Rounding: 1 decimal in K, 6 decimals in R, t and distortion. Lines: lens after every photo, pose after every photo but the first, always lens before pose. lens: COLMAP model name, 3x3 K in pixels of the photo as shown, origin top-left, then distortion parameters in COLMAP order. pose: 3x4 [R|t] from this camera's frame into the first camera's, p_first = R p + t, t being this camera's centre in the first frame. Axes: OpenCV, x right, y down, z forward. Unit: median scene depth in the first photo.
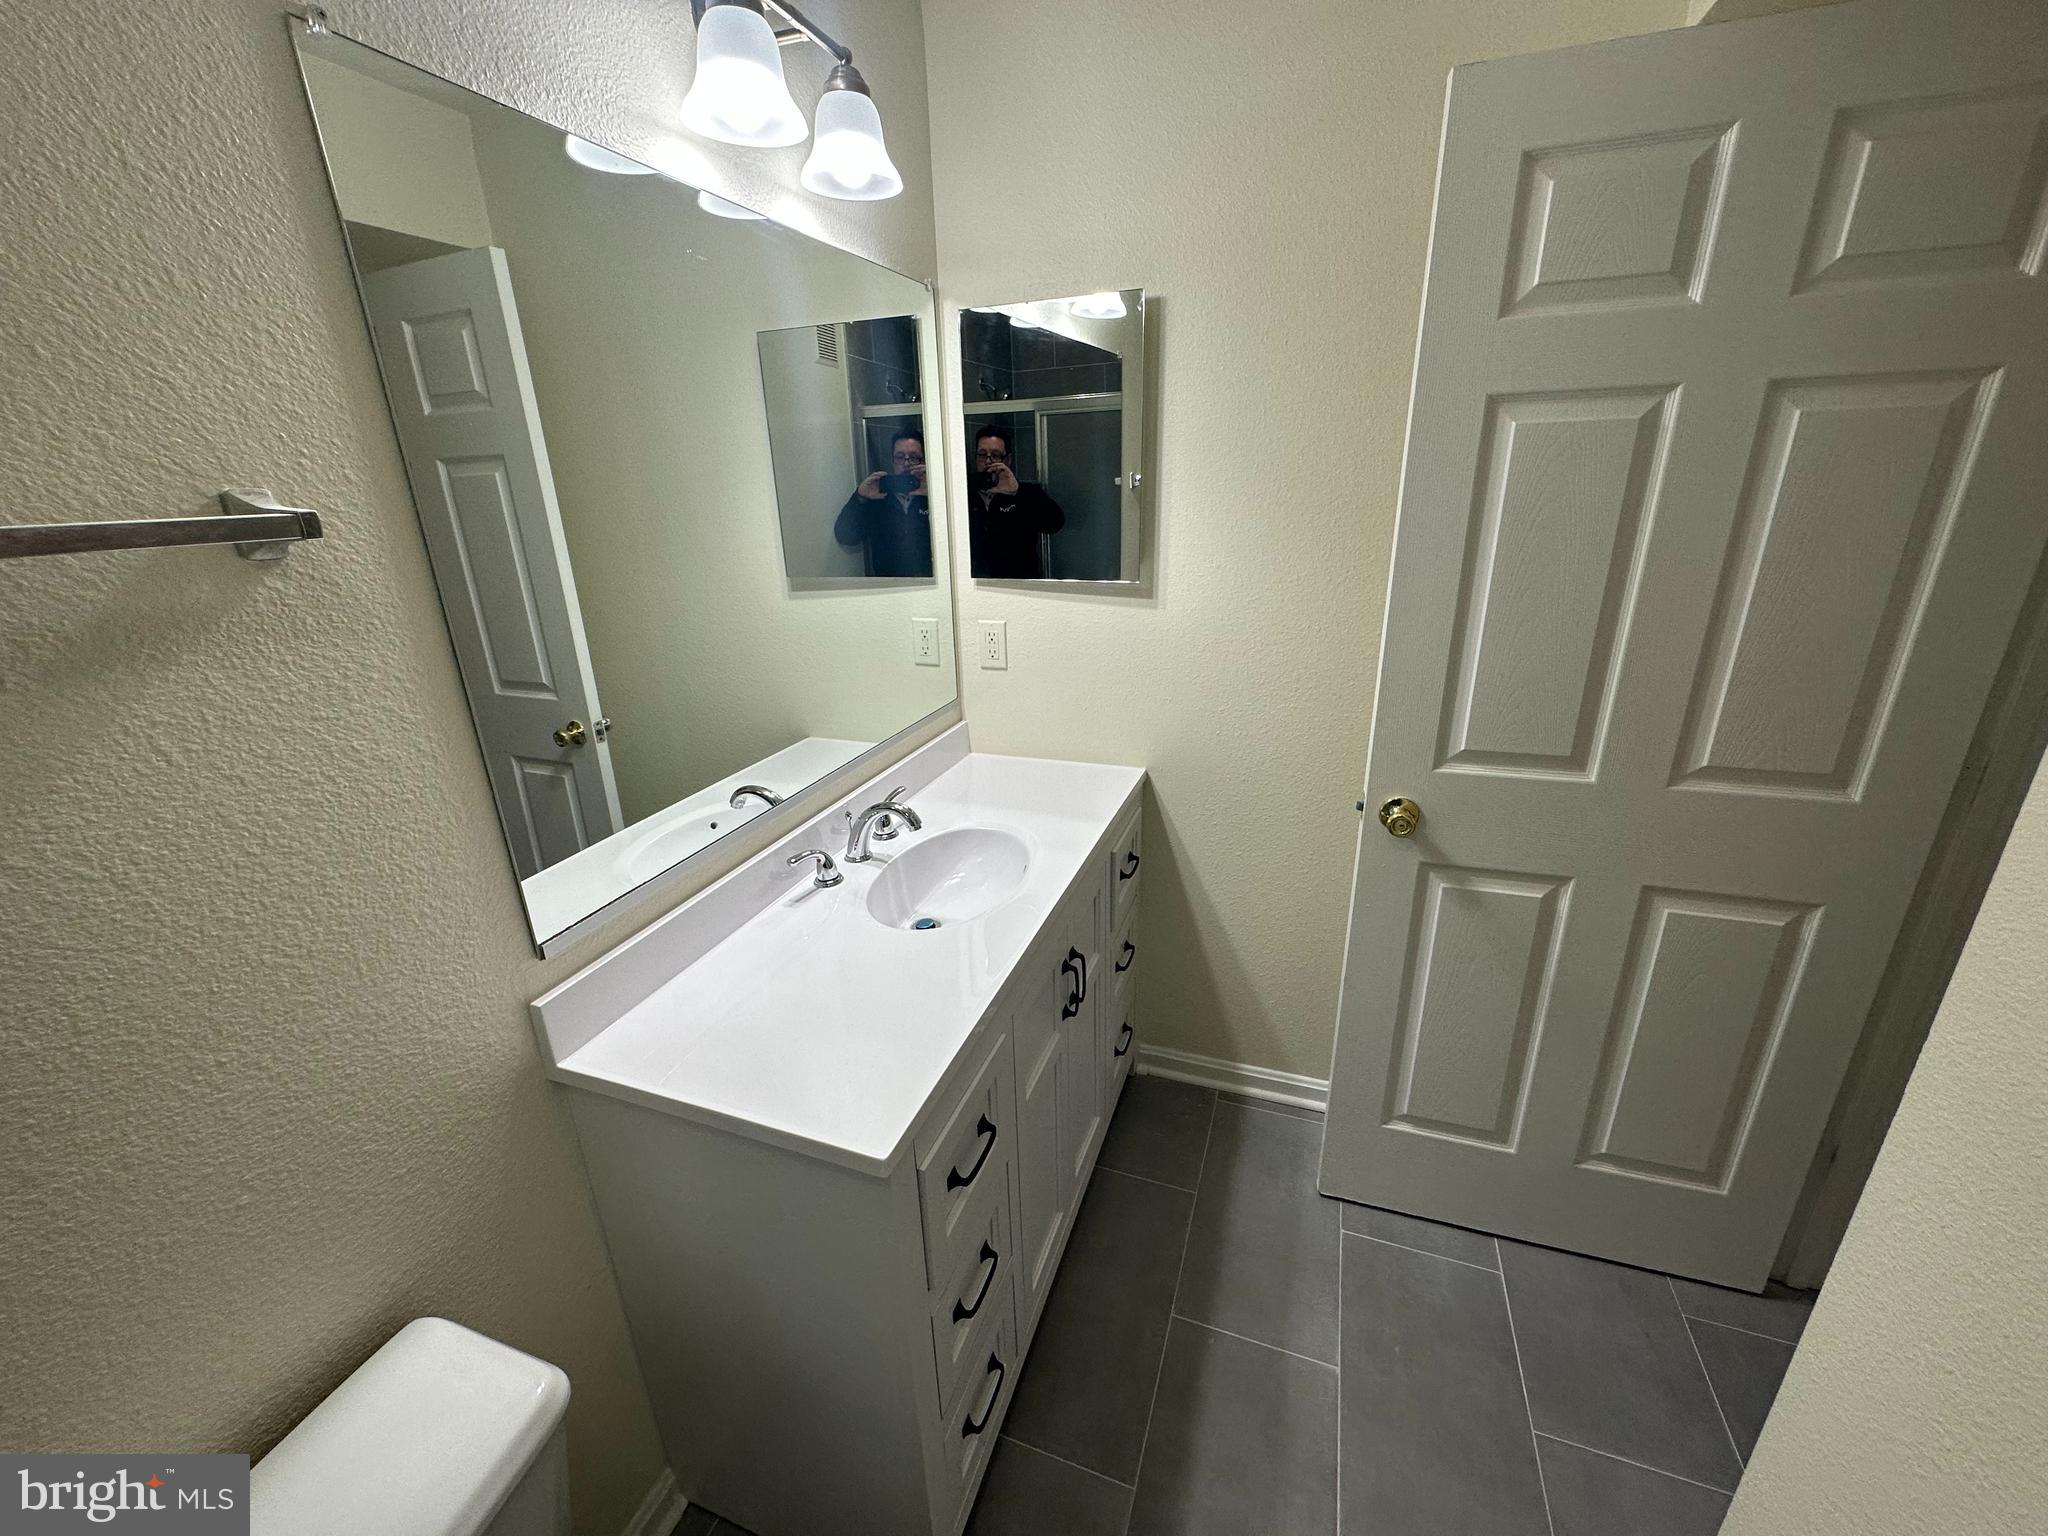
lens RADIAL K [[813.8, 0, 1032.2], [0, 813.8, 768.1], [0, 0, 1]] dist [-0.001129, 0.000805]
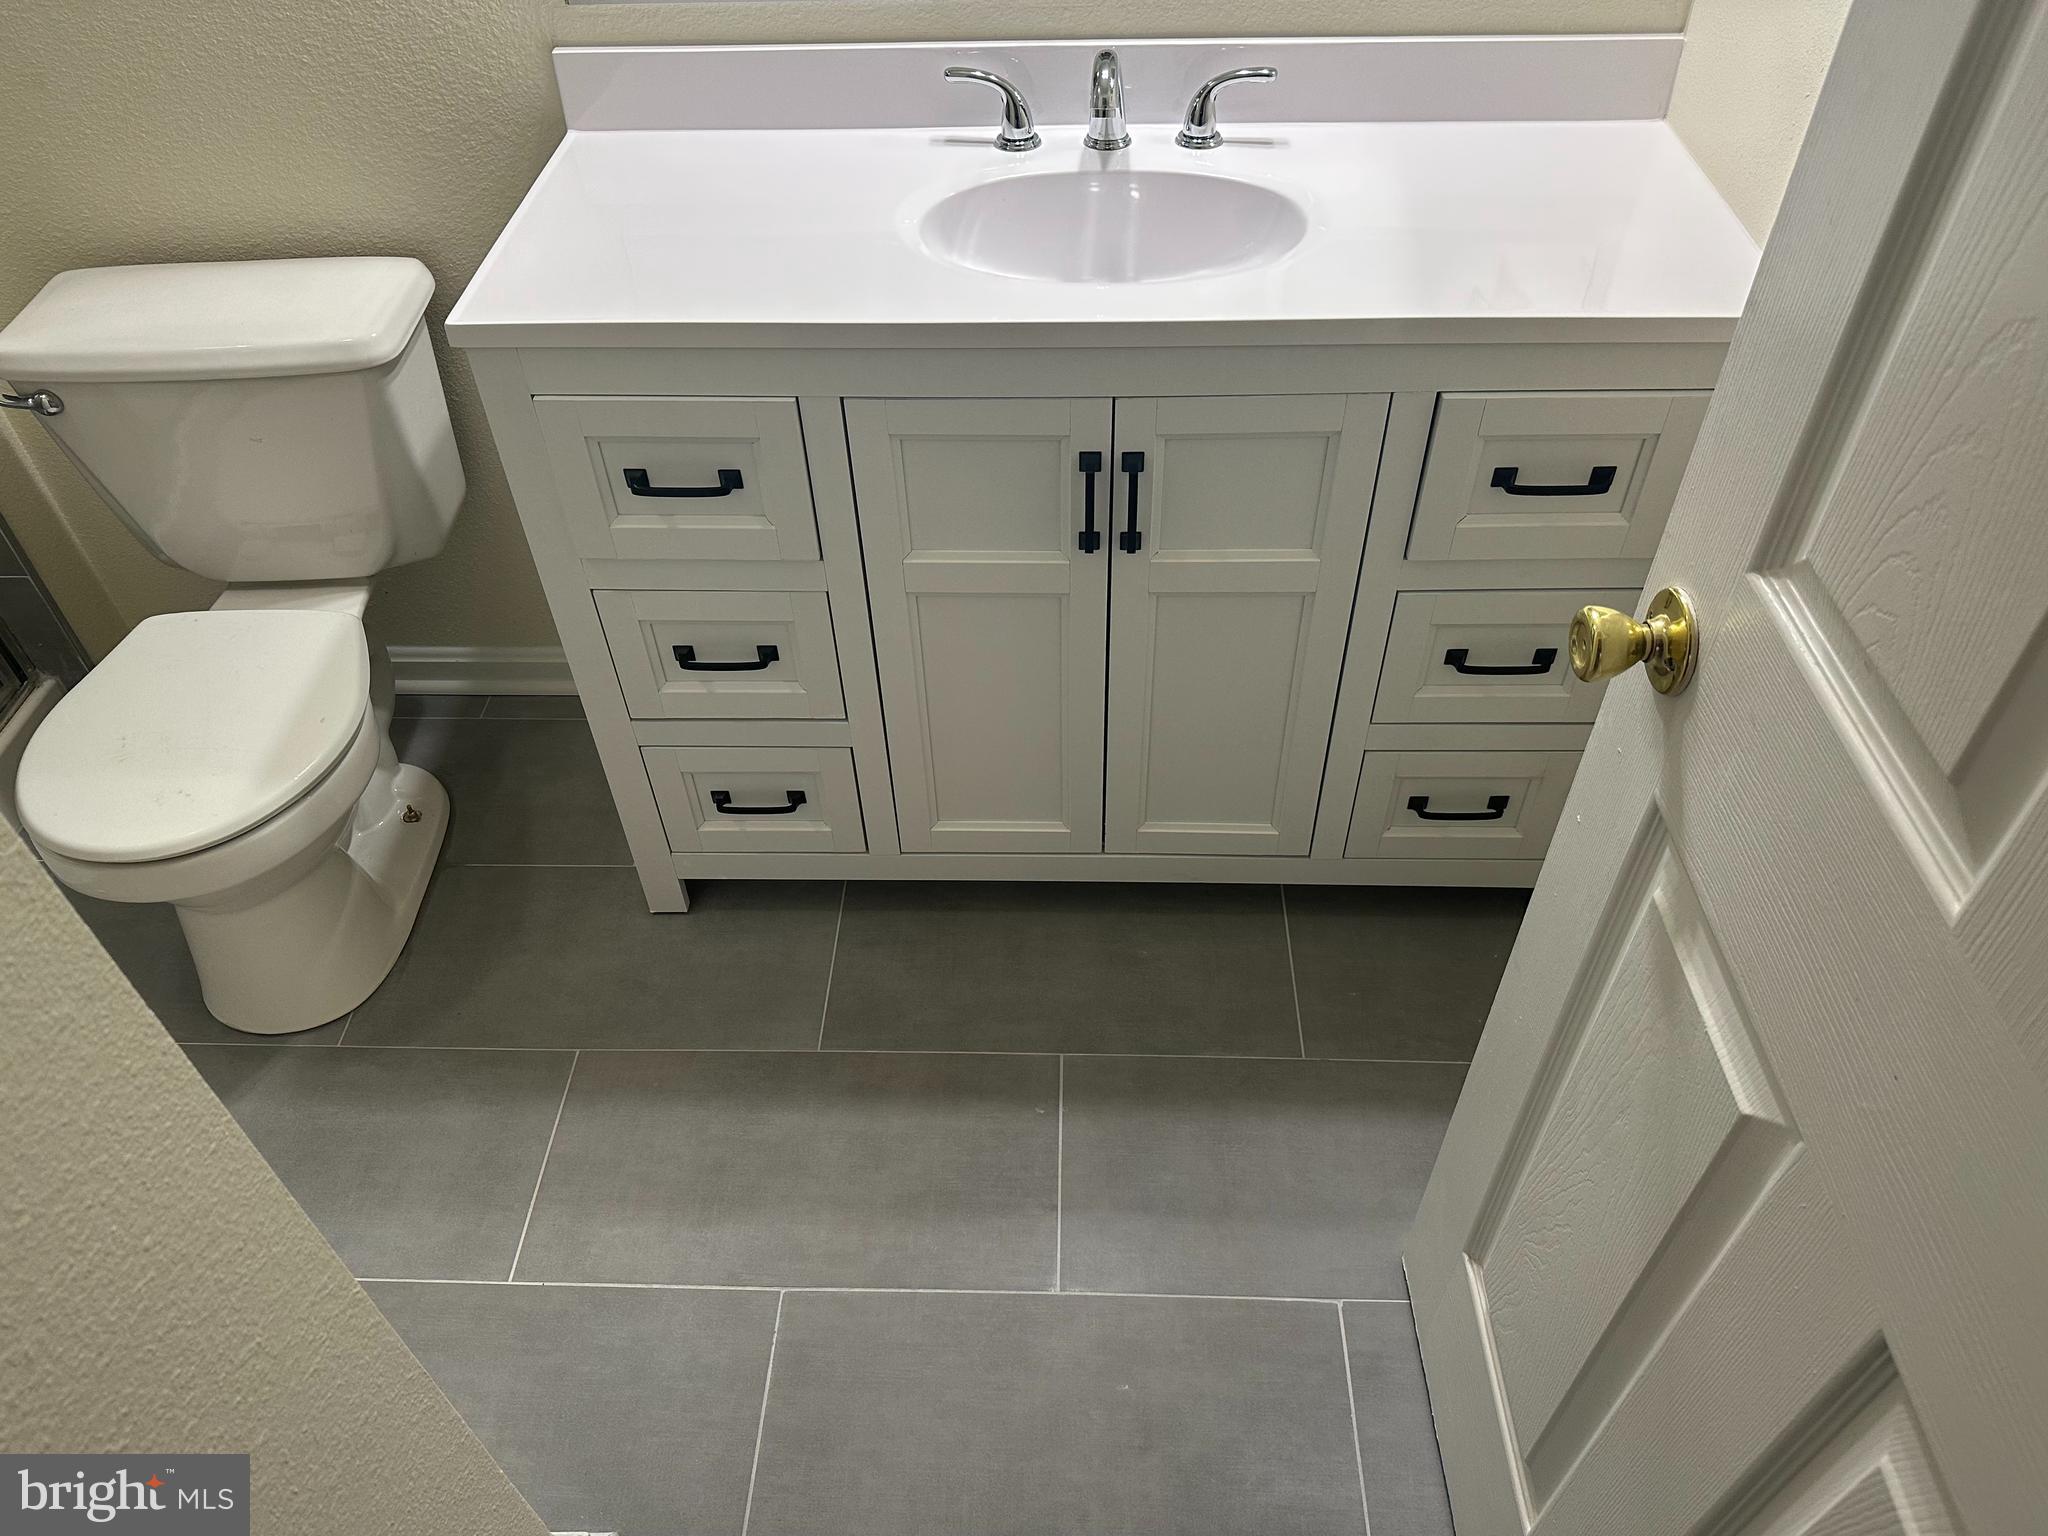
lens RADIAL K [[1431.1, 0, 1020.9], [0, 1431.1, 769.4], [0, 0, 1]] dist [0.063903, -0.072872]
pose [[0.318670, 0.686777, -0.653289, 0.883510], [-0.305222, 0.726860, 0.615234, -0.215862], [0.897379, 0.003341, 0.441249, 0.548859]]
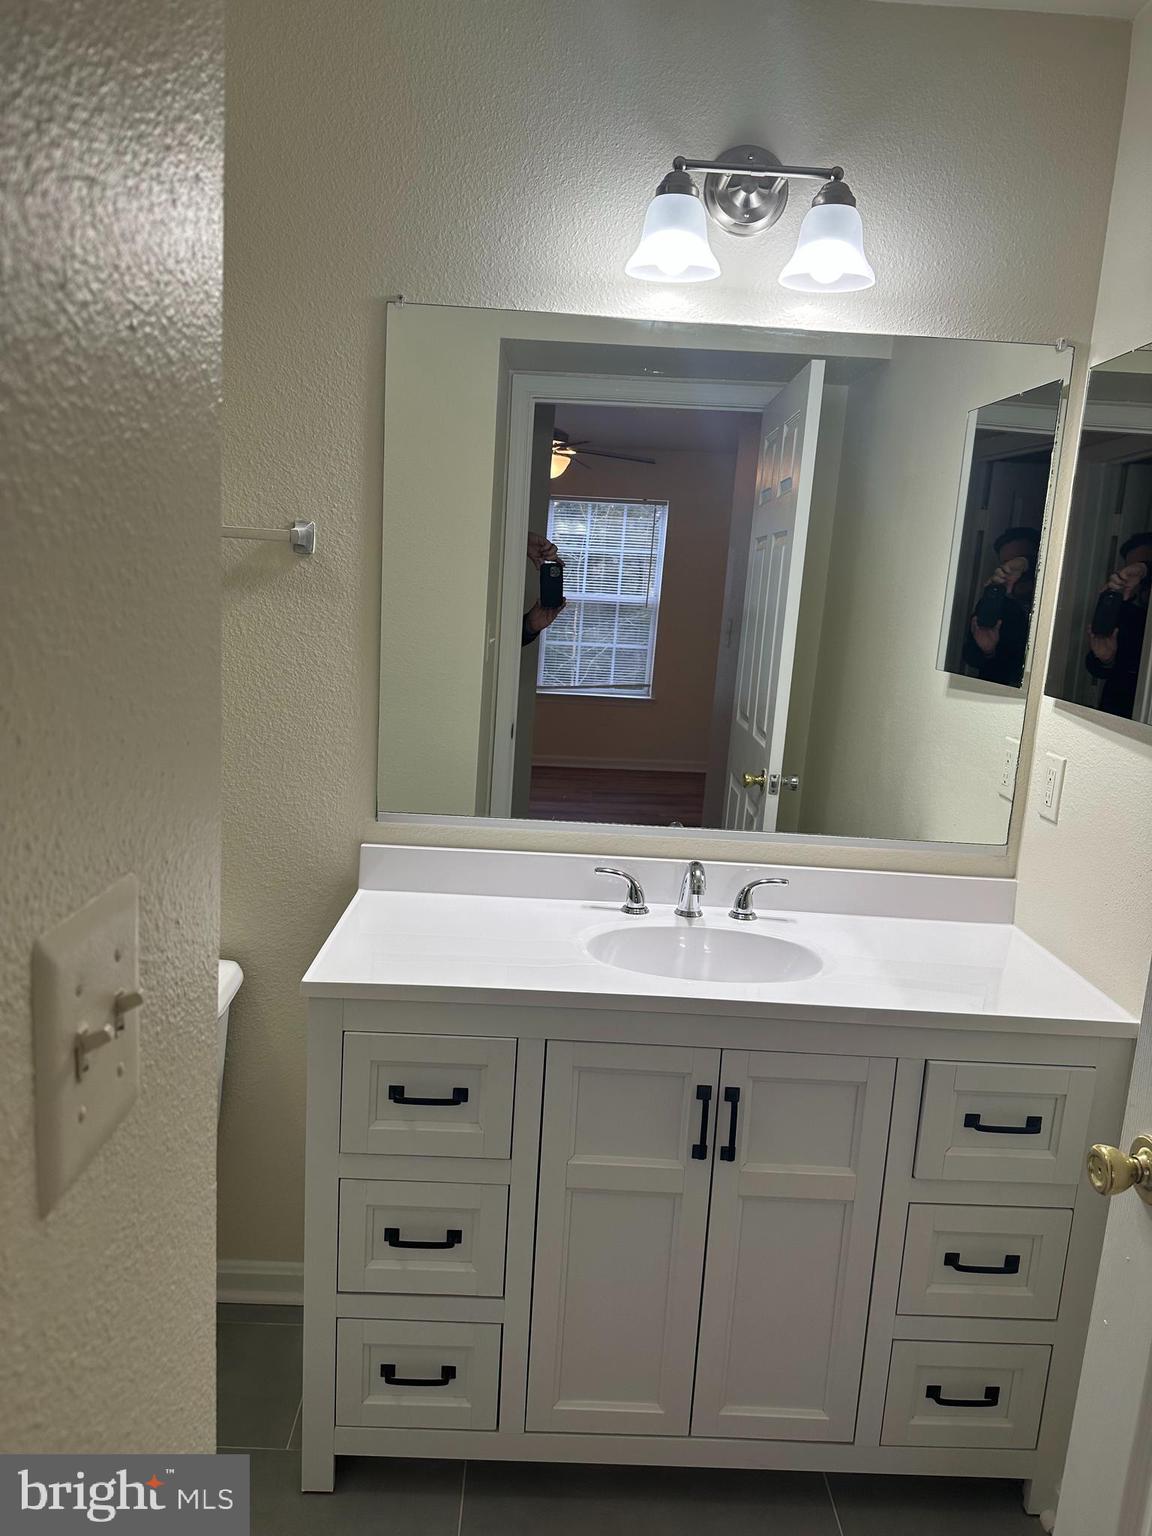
lens RADIAL K [[1073.4, 0, 577.6], [0, 1073.4, 766.2], [0, 0, 1]] dist [0.063903, -0.072872]
pose [[0.364161, 0.222264, -0.904425, 1.010551], [-0.379136, 0.922376, 0.074019, -0.117511], [0.850672, 0.315945, 0.420162, 0.318860]]
